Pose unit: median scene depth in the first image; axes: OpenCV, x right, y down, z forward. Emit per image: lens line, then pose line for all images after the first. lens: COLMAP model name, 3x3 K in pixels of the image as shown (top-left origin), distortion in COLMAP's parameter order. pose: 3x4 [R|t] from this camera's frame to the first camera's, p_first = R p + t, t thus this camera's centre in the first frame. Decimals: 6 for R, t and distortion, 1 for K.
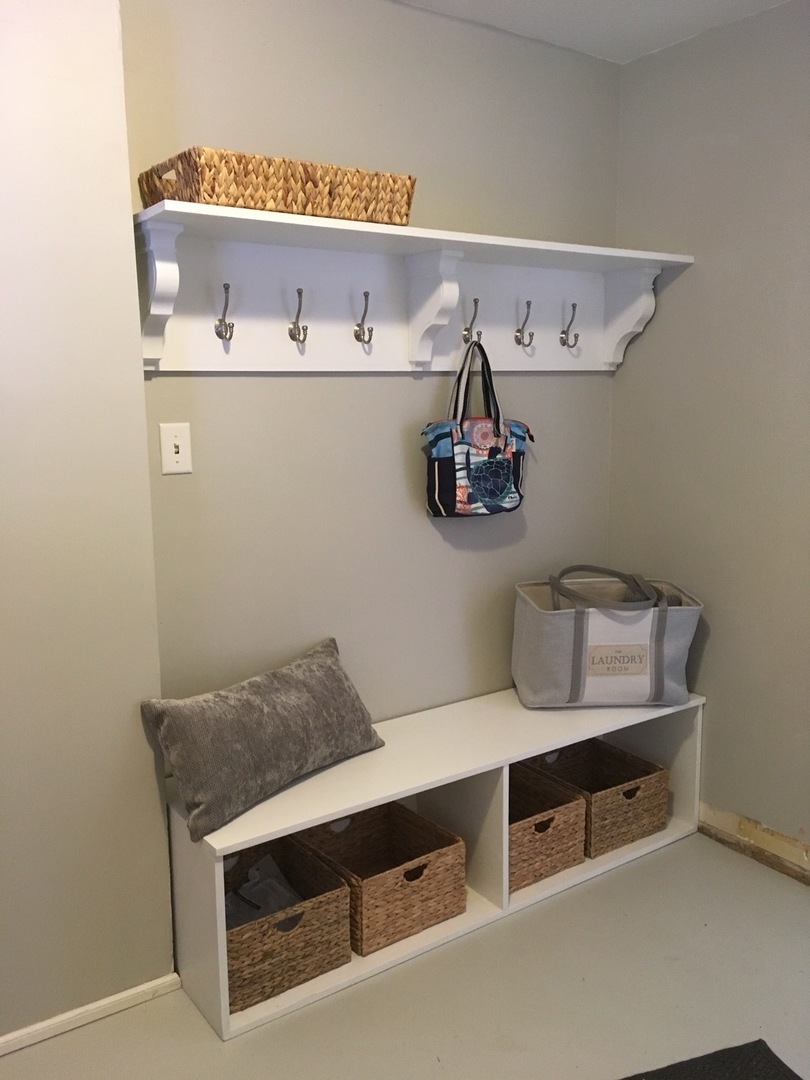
lens RADIAL K [[945.4, 0, 405.0], [0, 945.4, 540.0], [0, 0, 1]] dist [0.141315, -0.220839]
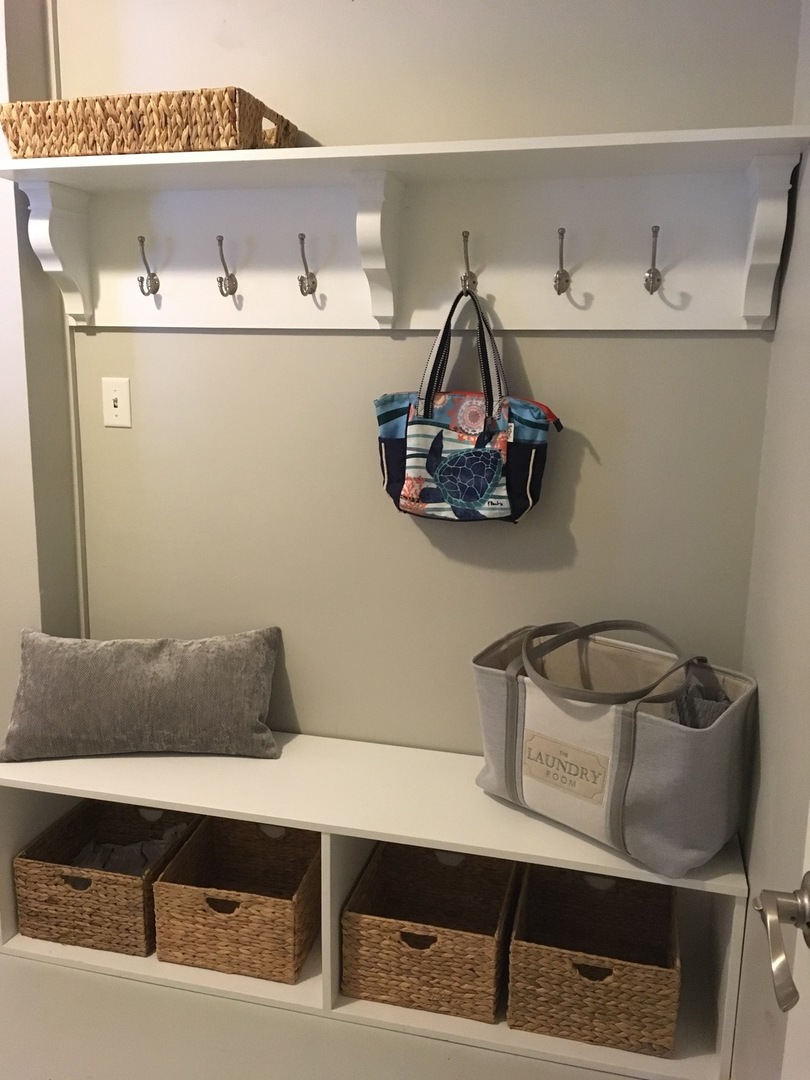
lens RADIAL K [[945.4, 0, 405.0], [0, 945.4, 540.0], [0, 0, 1]] dist [0.141315, -0.220839]
pose [[0.629719, 0.168910, -0.758237, 0.652790], [-0.143433, 0.984574, 0.100209, -0.083311], [0.763467, 0.045652, 0.644232, 0.491359]]
